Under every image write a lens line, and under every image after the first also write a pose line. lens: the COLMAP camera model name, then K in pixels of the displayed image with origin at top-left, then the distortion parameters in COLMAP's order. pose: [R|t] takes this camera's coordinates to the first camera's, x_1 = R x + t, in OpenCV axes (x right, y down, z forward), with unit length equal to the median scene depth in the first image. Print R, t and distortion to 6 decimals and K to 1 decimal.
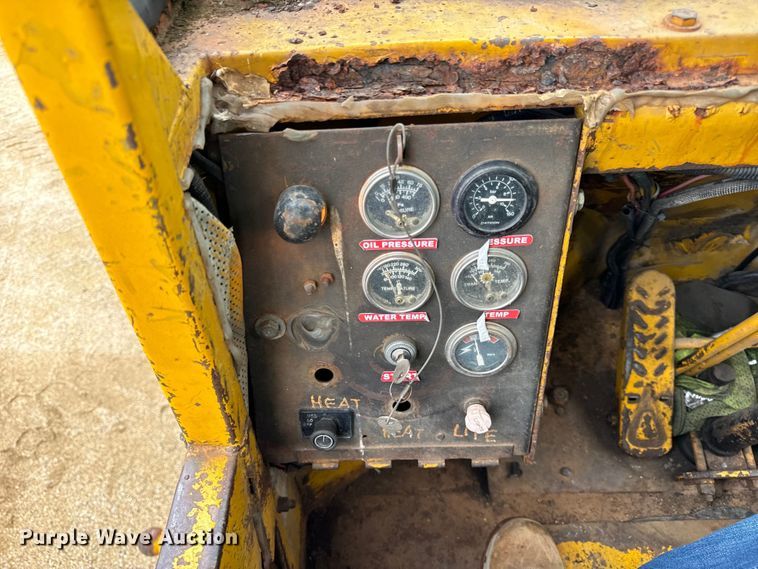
lens RADIAL K [[544.8, 0, 379.0], [0, 544.8, 284.5], [0, 0, 1]] dist [0.104645, -0.142935]
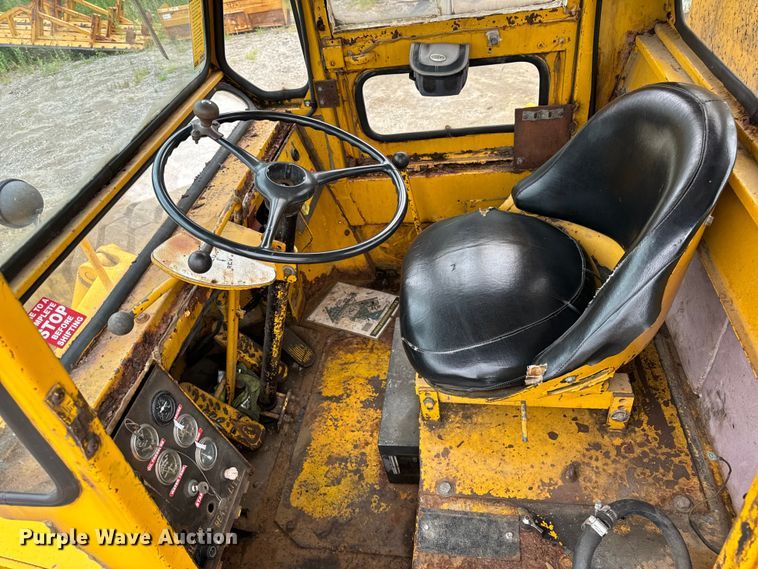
lens RADIAL K [[544.8, 0, 379.0], [0, 544.8, 284.5], [0, 0, 1]] dist [0.104645, -0.142935]
pose [[0.151171, -0.625906, 0.765107, -0.560205], [0.798307, 0.533766, 0.278924, -0.175867], [-0.582969, 0.568625, 0.580356, -0.603957]]
